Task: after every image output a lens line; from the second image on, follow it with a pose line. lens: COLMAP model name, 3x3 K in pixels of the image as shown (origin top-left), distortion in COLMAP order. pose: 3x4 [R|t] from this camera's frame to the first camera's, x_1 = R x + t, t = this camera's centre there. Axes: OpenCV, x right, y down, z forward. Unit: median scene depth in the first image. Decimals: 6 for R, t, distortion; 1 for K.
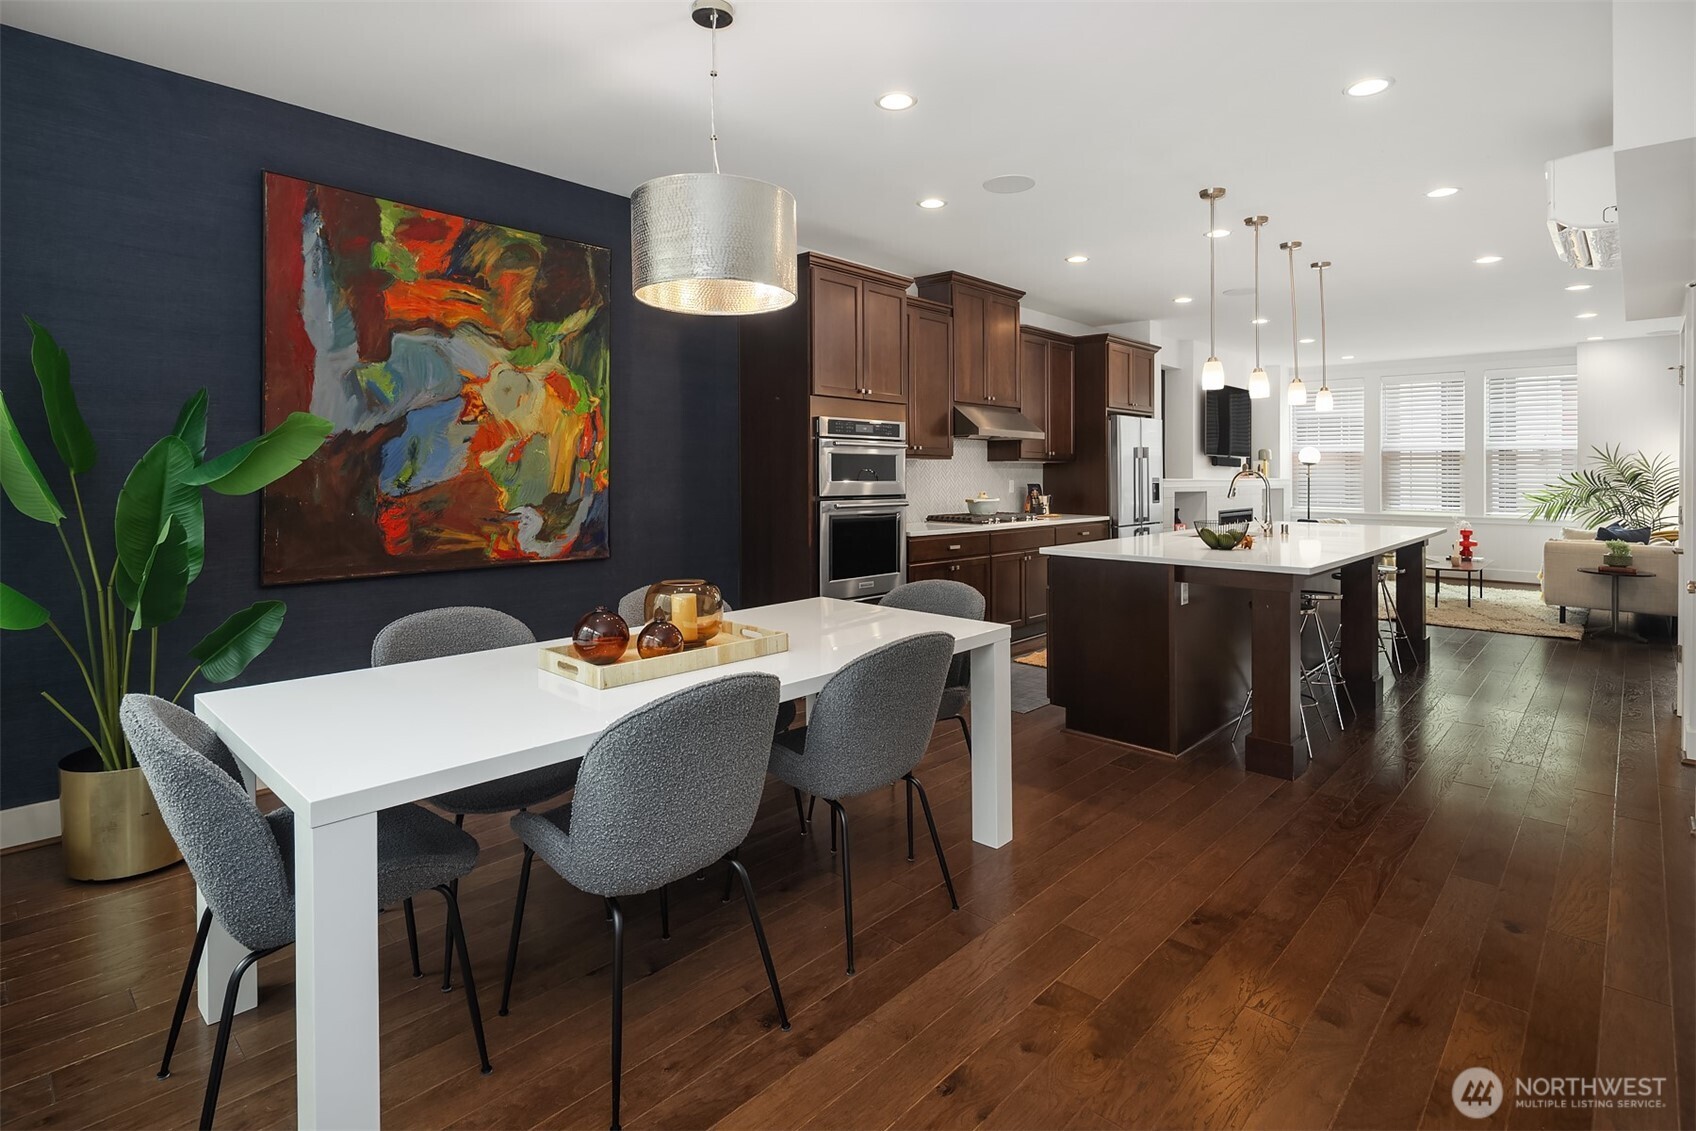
lens RADIAL K [[852.3, 0, 813.9], [0, 852.3, 466.1], [0, 0, 1]] dist [0.004717, -0.009063]
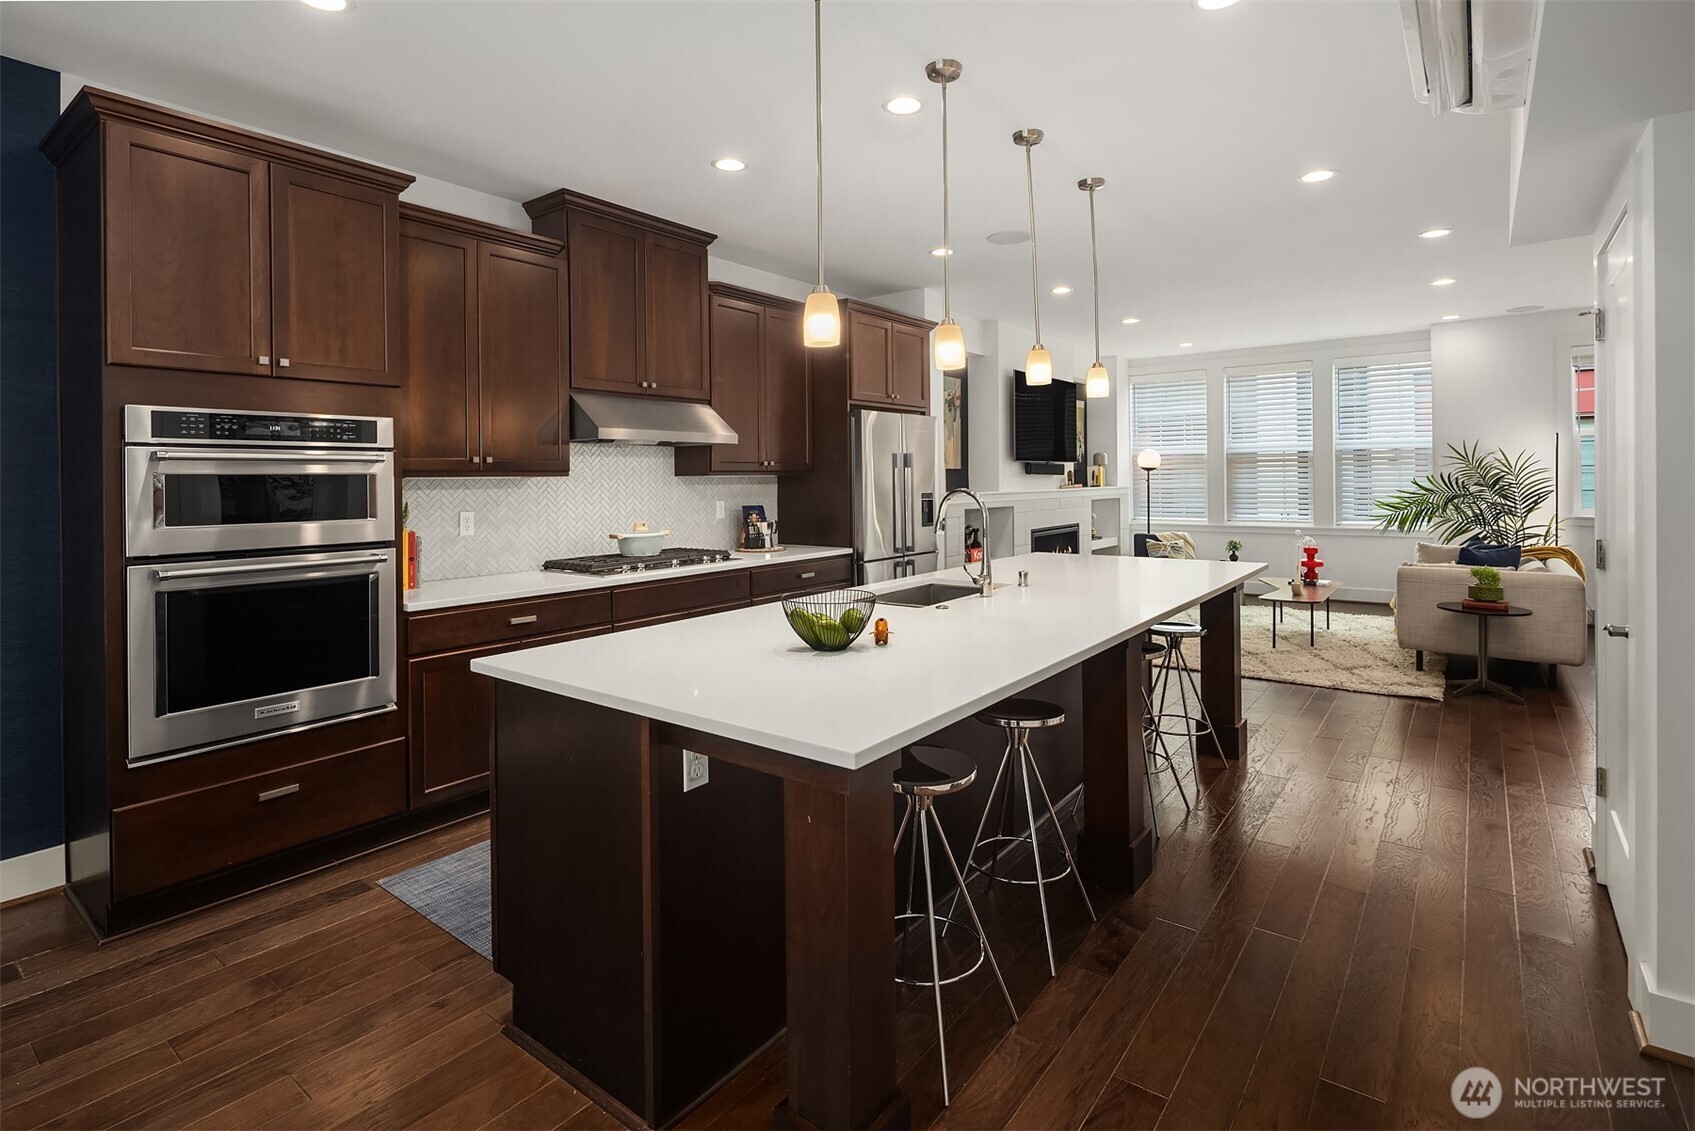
lens RADIAL K [[851.8, 0, 829.0], [0, 851.8, 484.1], [0, 0, 1]] dist [0.004717, -0.009063]
pose [[0.992772, -0.017811, 0.118684, 0.236119], [0.016332, 0.999777, 0.013421, -0.006164], [-0.118897, -0.011385, 0.992841, 0.271314]]
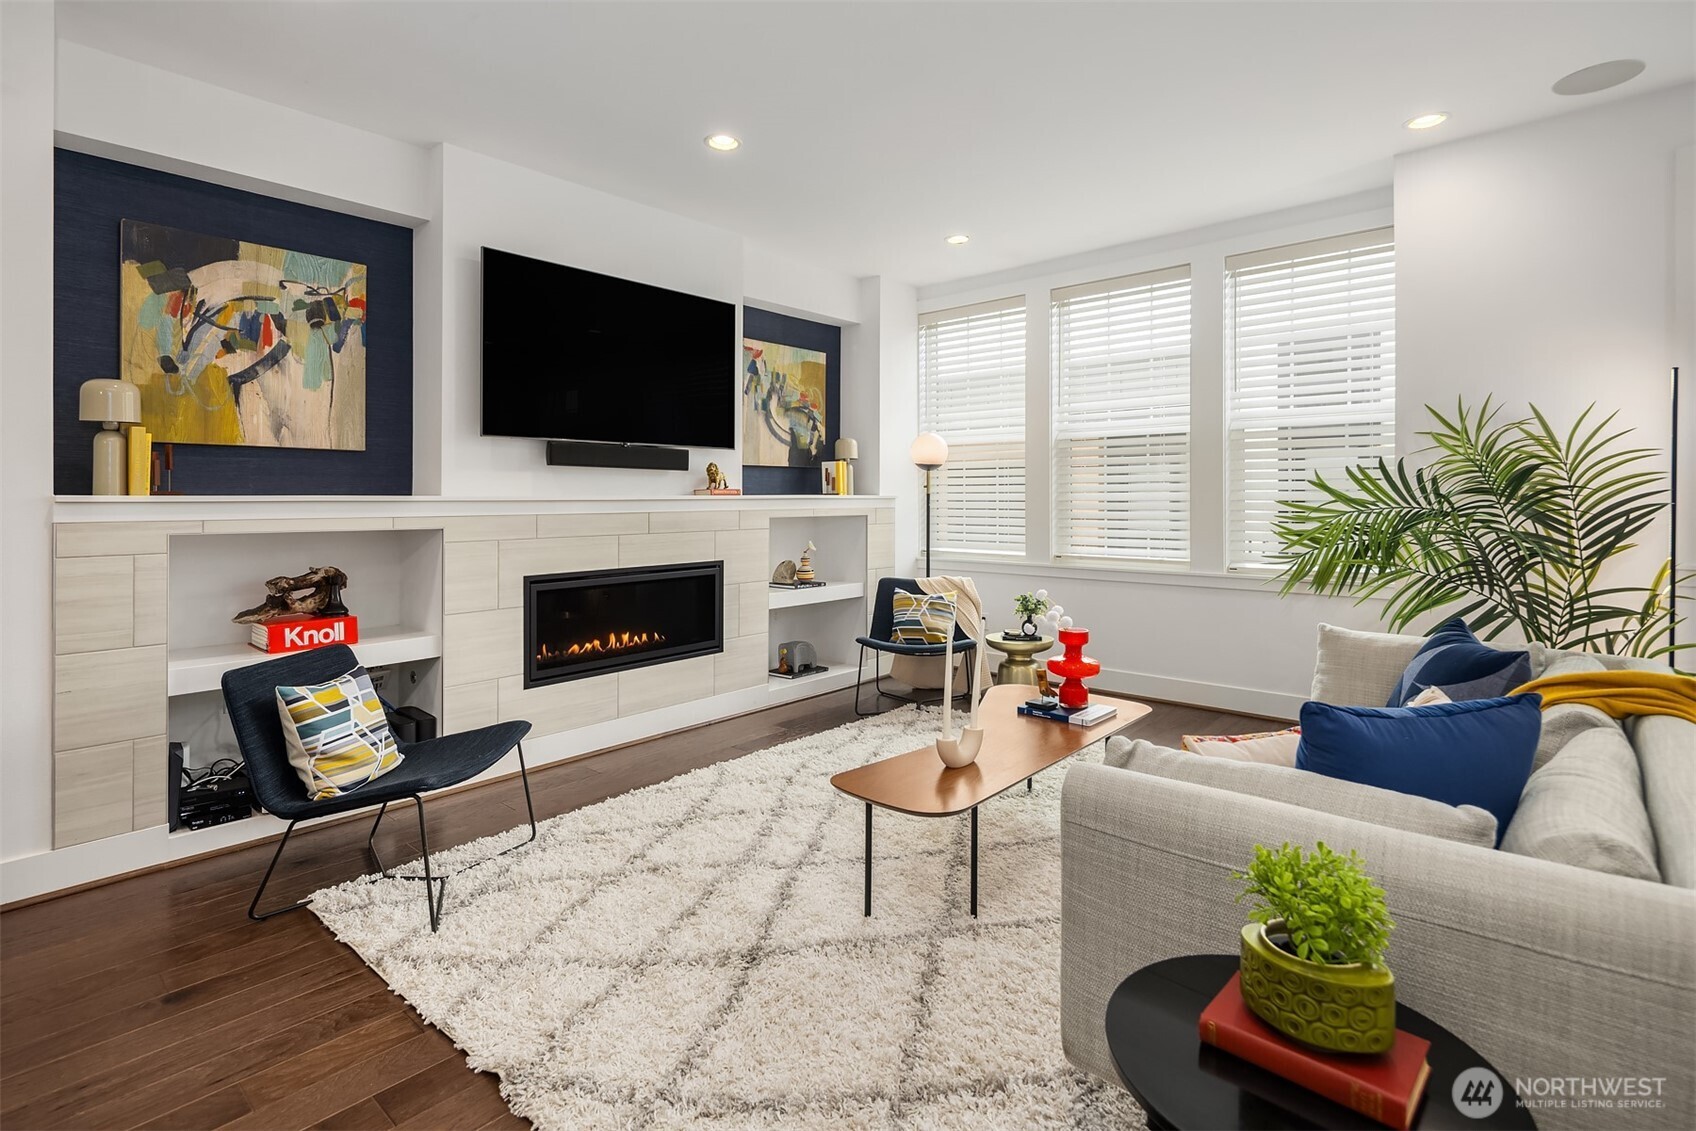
lens RADIAL K [[852.3, 0, 827.3], [0, 852.3, 504.0], [0, 0, 1]] dist [0.004717, -0.009063]
pose [[0.998600, -0.010642, 0.051809, 0.754518], [0.009770, 0.999807, 0.017055, 0.016739], [-0.051981, -0.016525, 0.998511, 0.755560]]
